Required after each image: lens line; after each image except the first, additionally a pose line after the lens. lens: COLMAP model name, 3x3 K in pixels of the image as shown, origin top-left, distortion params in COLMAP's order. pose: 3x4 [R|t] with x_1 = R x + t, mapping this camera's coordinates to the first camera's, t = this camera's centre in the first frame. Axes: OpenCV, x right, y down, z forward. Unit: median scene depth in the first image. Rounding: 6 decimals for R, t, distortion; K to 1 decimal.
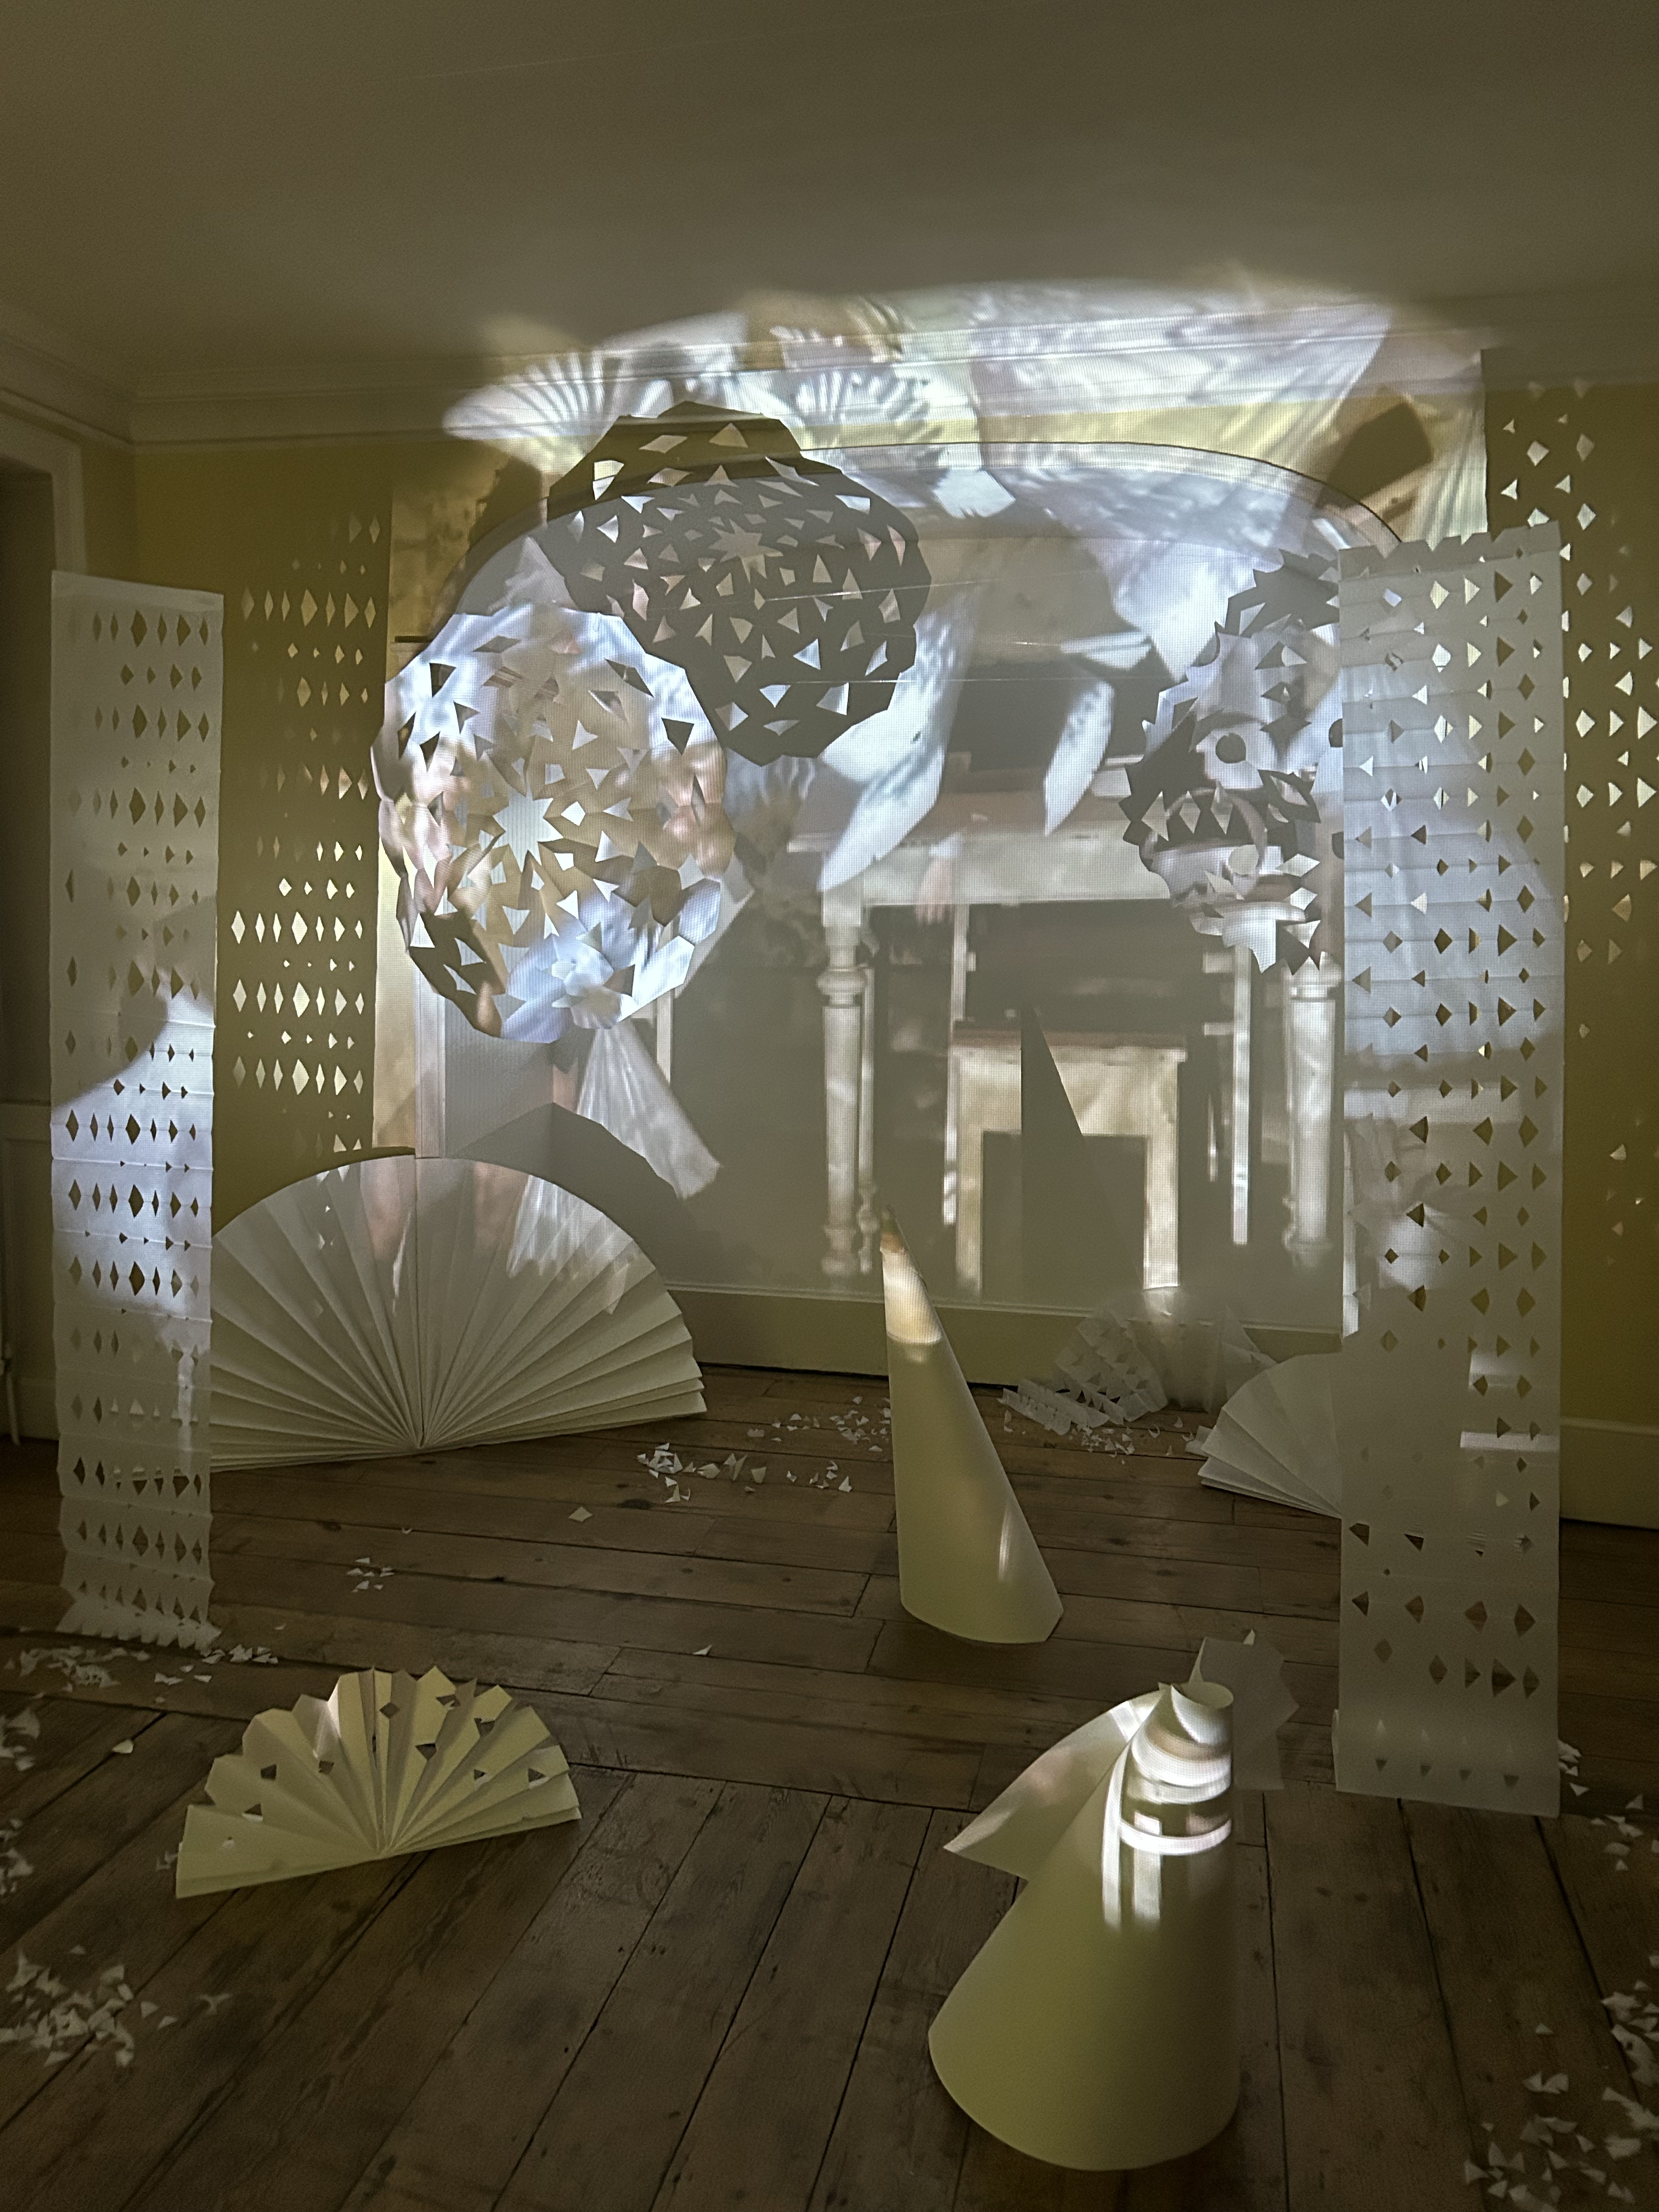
lens RADIAL K [[1650.9, 0, 829.5], [0, 1650.9, 1106.0], [0, 0, 1]] dist [0.016194, 0.007386]
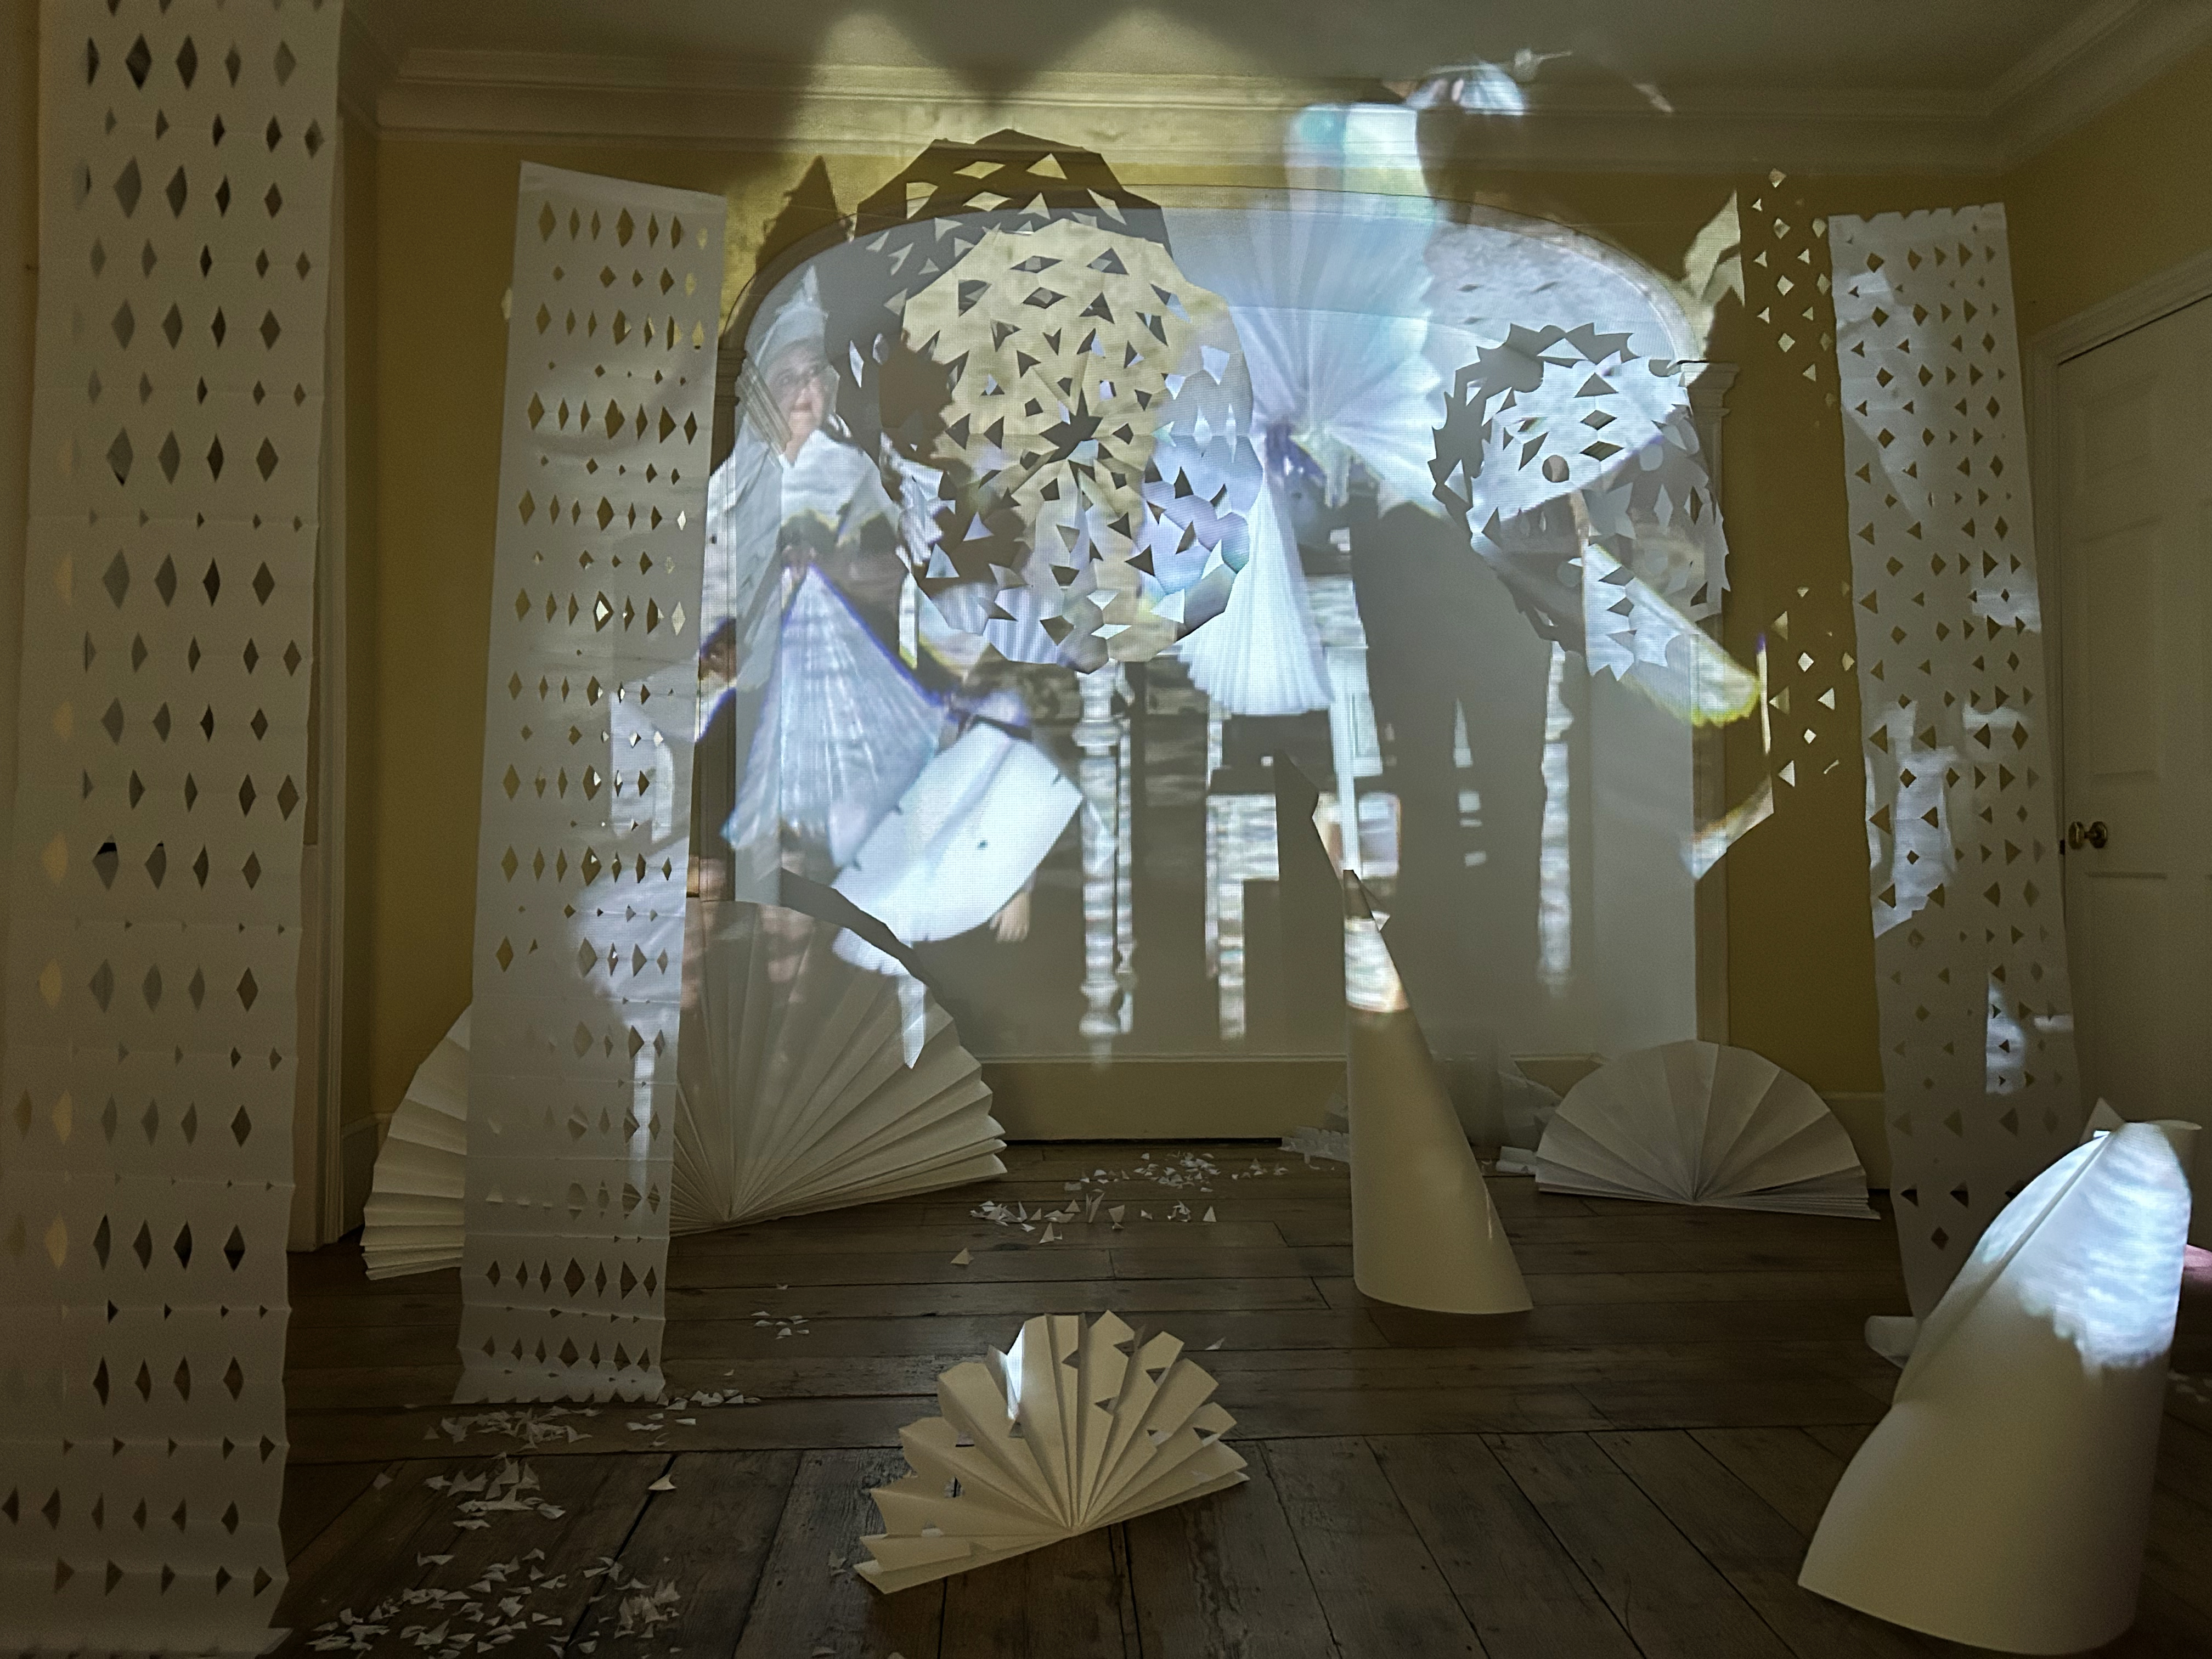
lens RADIAL K [[1650.1, 0, 1106.0], [0, 1650.1, 829.5], [0, 0, 1]] dist [0.023684, 0.000844]
pose [[0.964907, -0.013102, 0.262265, -0.387677], [0.045320, 0.992077, -0.117176, 0.152960], [-0.258651, 0.124950, 0.957855, 0.094265]]
